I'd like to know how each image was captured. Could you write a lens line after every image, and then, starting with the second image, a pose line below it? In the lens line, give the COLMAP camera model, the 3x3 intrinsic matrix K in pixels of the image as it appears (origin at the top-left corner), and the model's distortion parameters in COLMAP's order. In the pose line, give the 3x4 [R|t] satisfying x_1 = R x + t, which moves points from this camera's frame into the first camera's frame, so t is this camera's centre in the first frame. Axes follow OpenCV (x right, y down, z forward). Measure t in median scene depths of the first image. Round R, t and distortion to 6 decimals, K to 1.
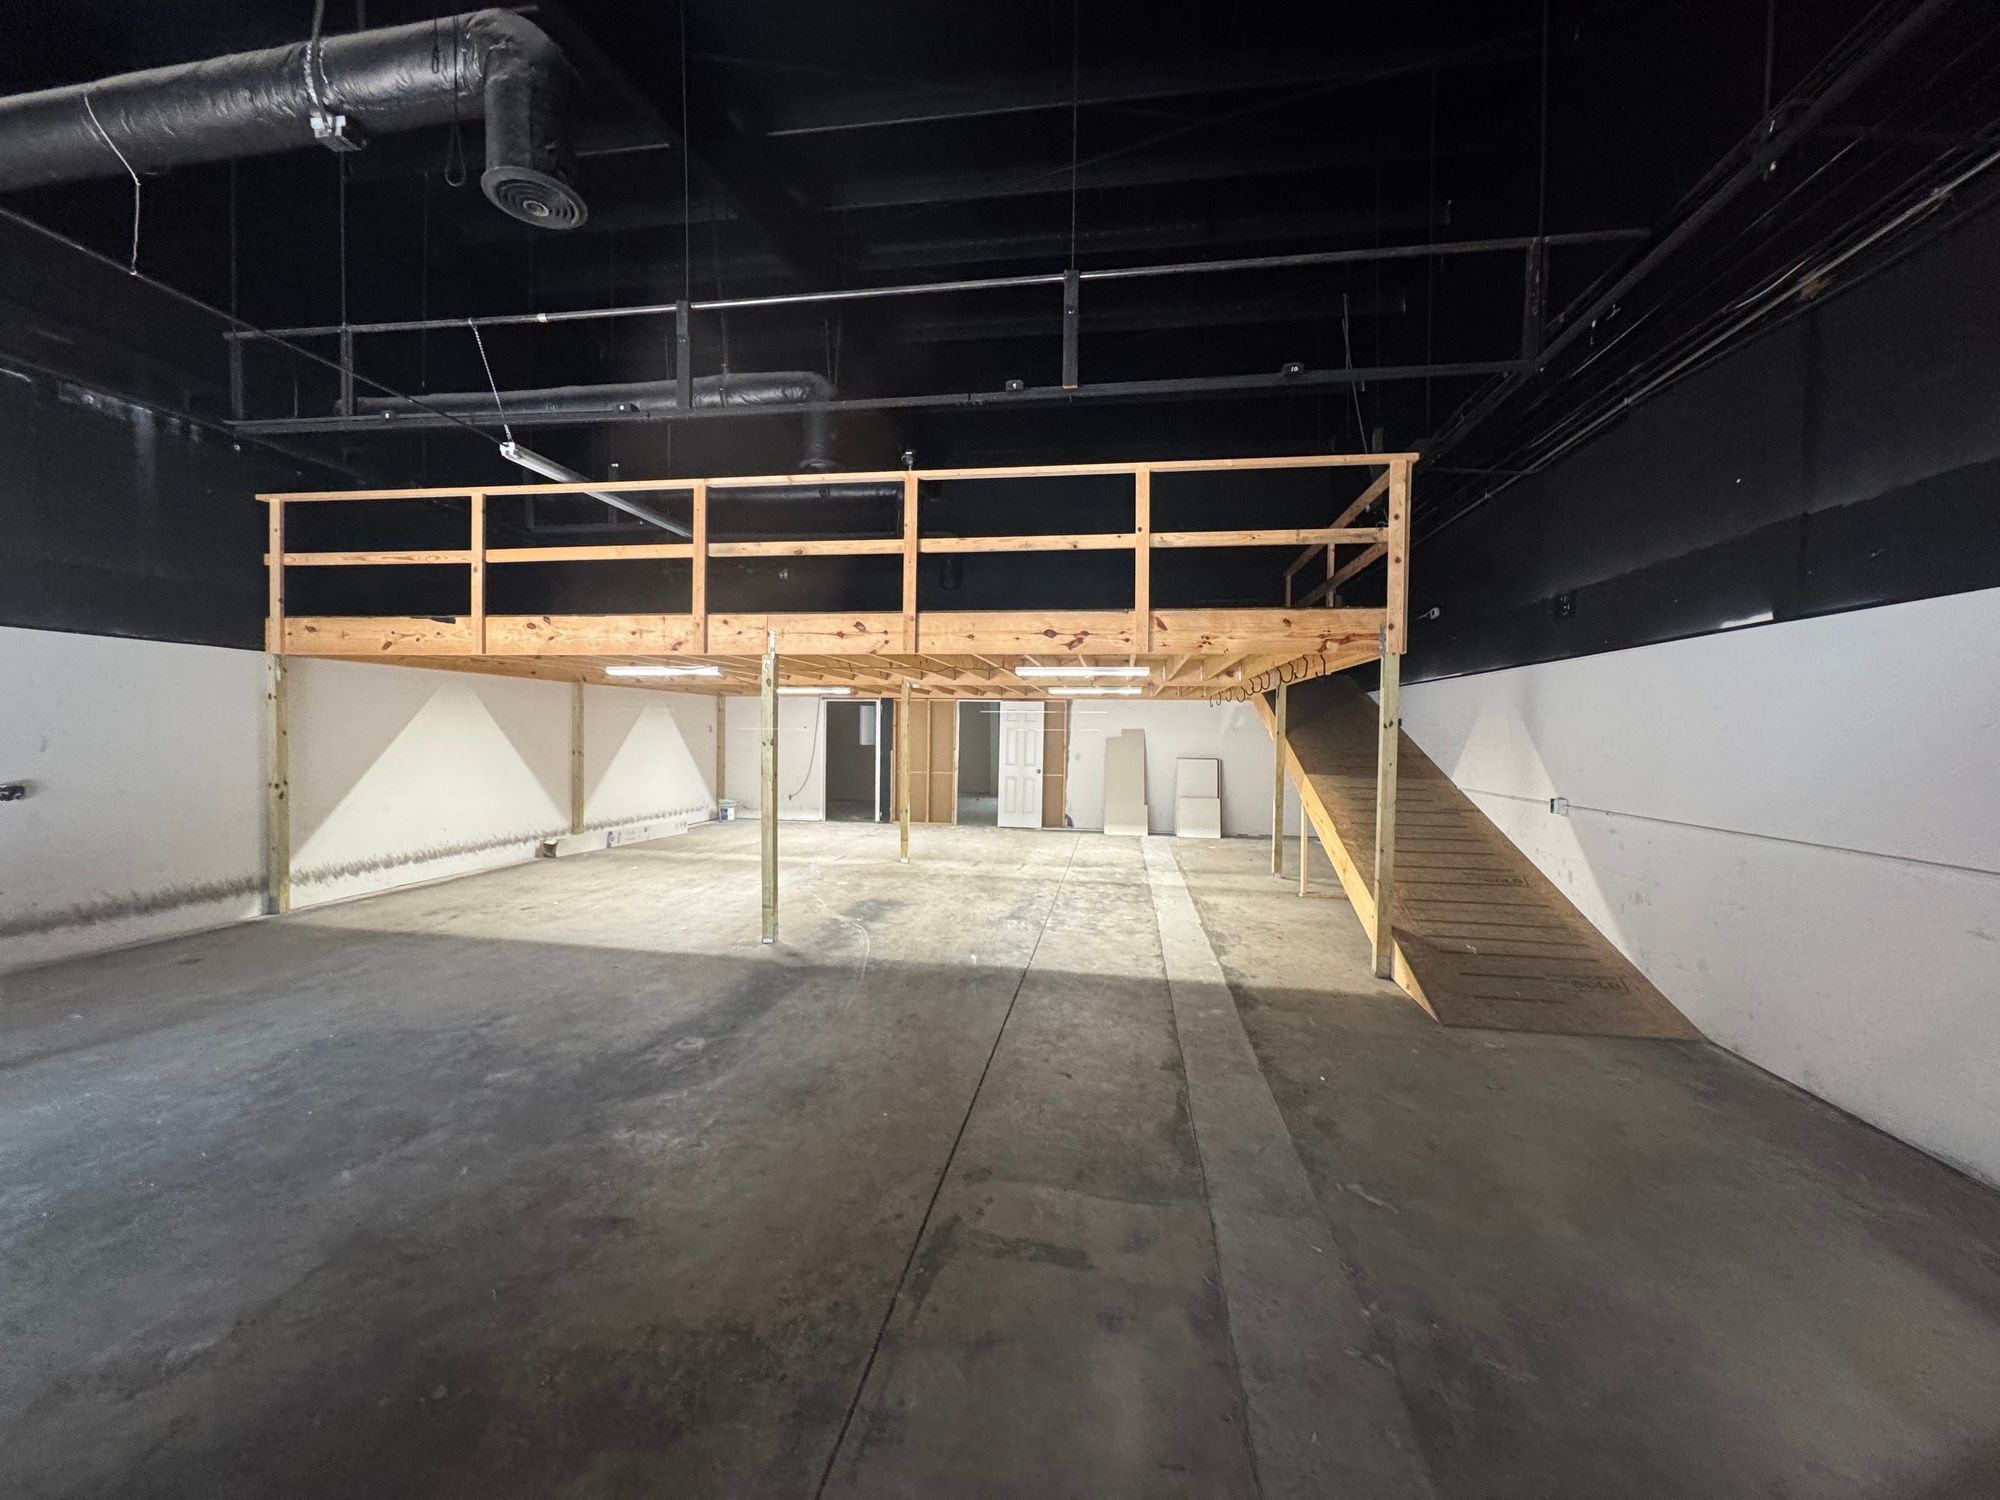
lens RADIAL K [[800.4, 0, 998.9], [0, 800.4, 751.4], [0, 0, 1]] dist [0.000059, 0.000000]
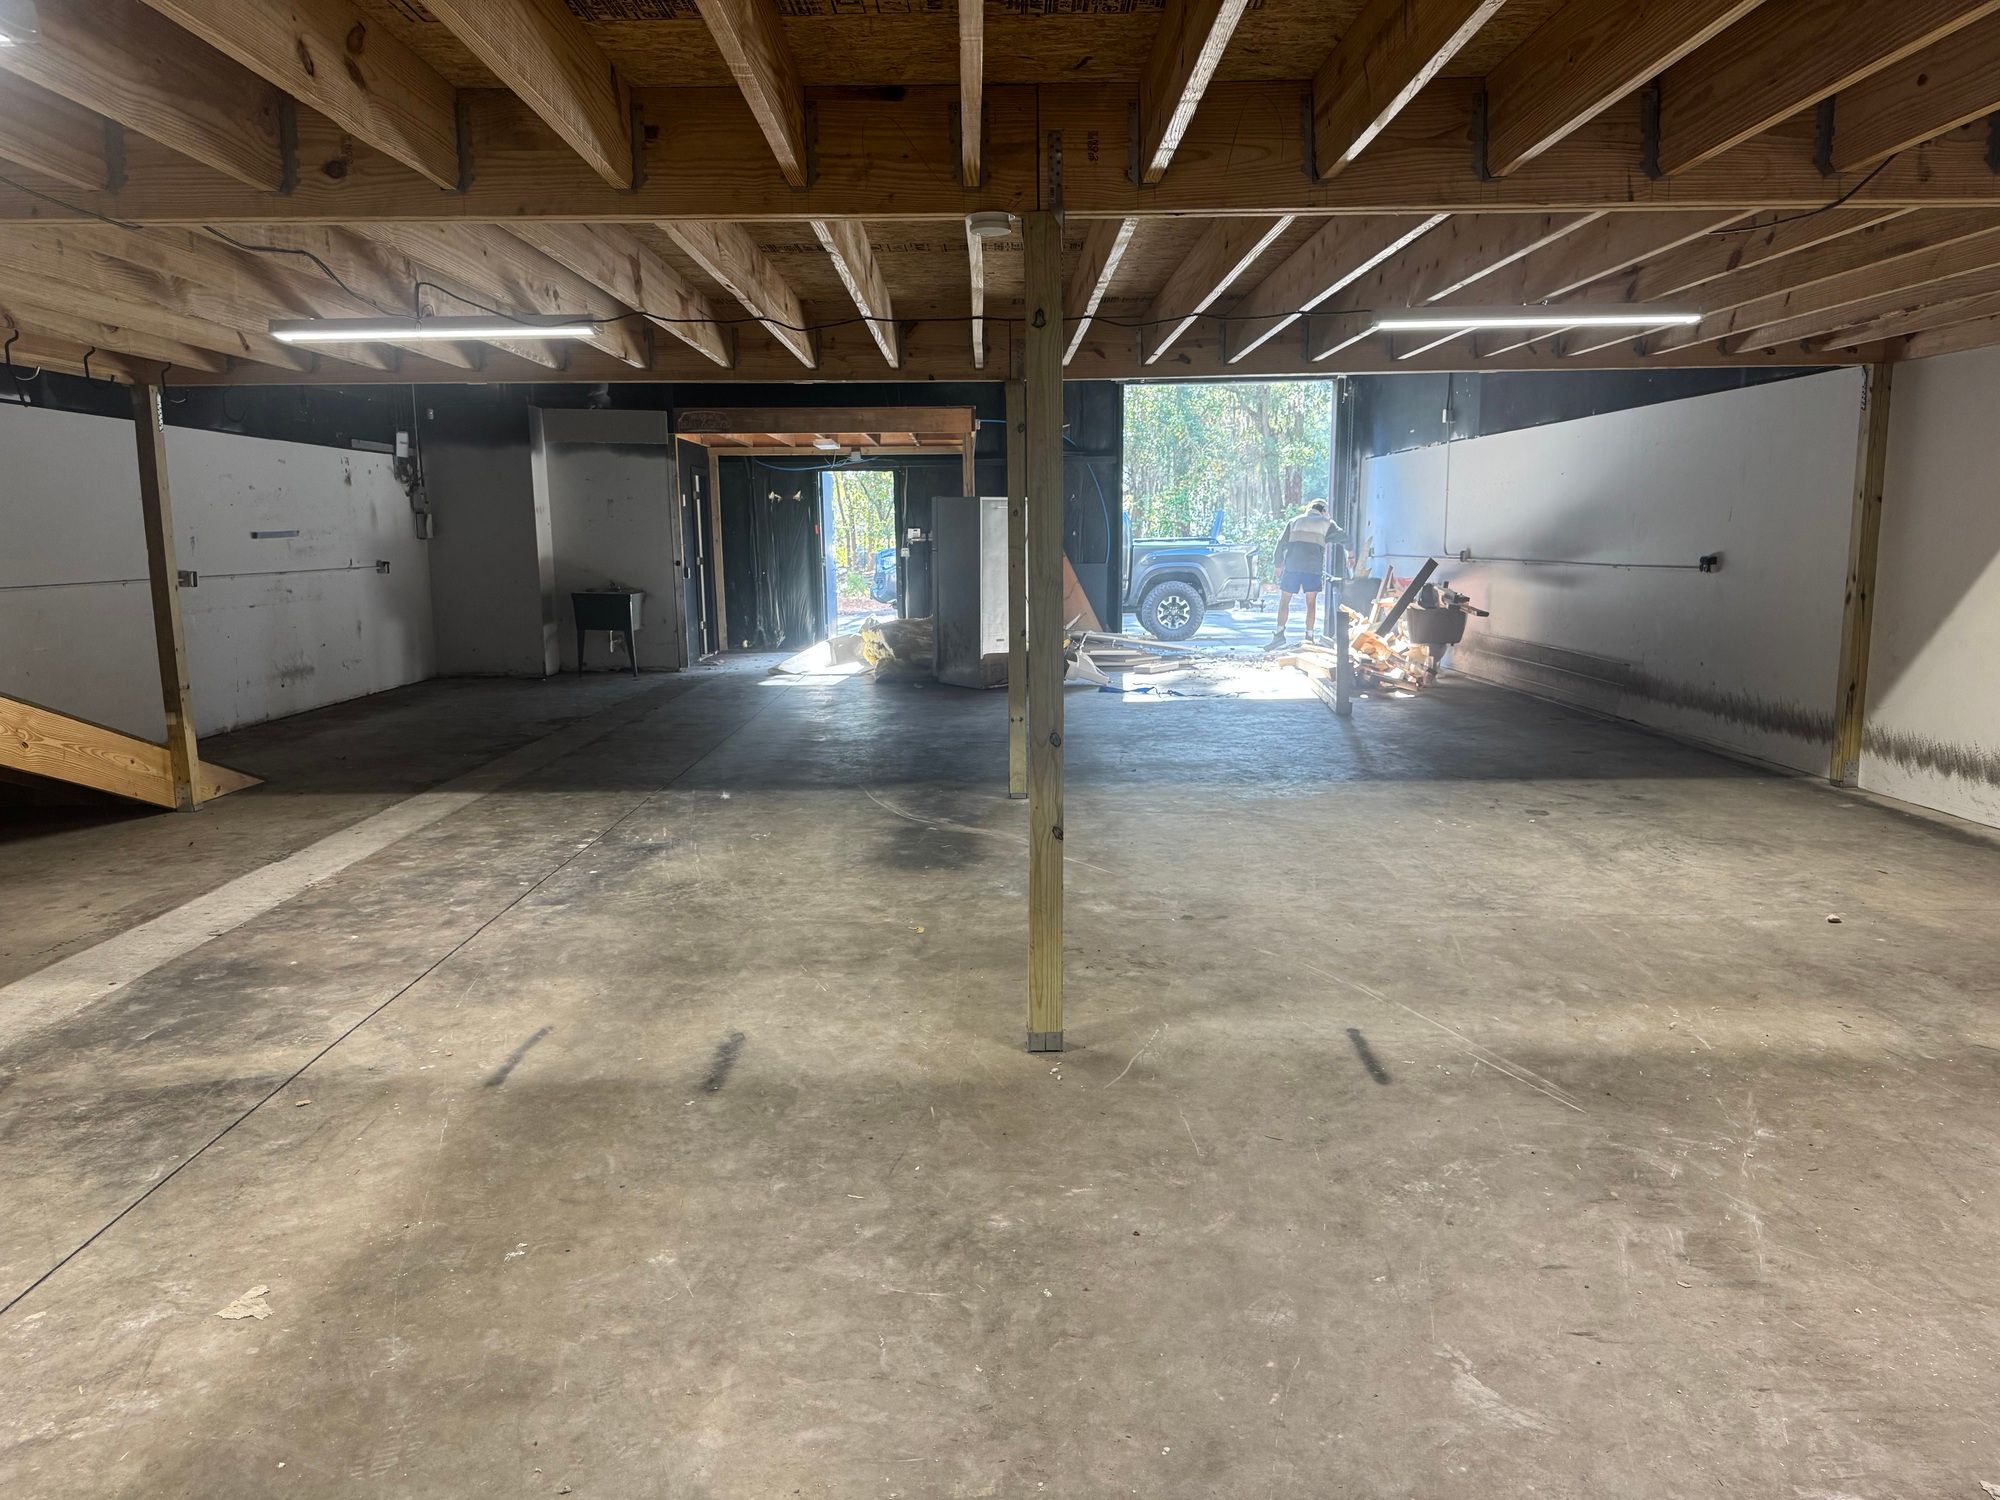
lens RADIAL K [[1403.1, 0, 994.3], [0, 1403.1, 745.5], [0, 0, 1]] dist [0.246688, -0.002097]
pose [[-0.985587, 0.026200, -0.167130, -0.051864], [-0.002633, 0.985438, 0.170012, -0.027748], [0.169151, 0.168002, -0.971166, 1.939504]]
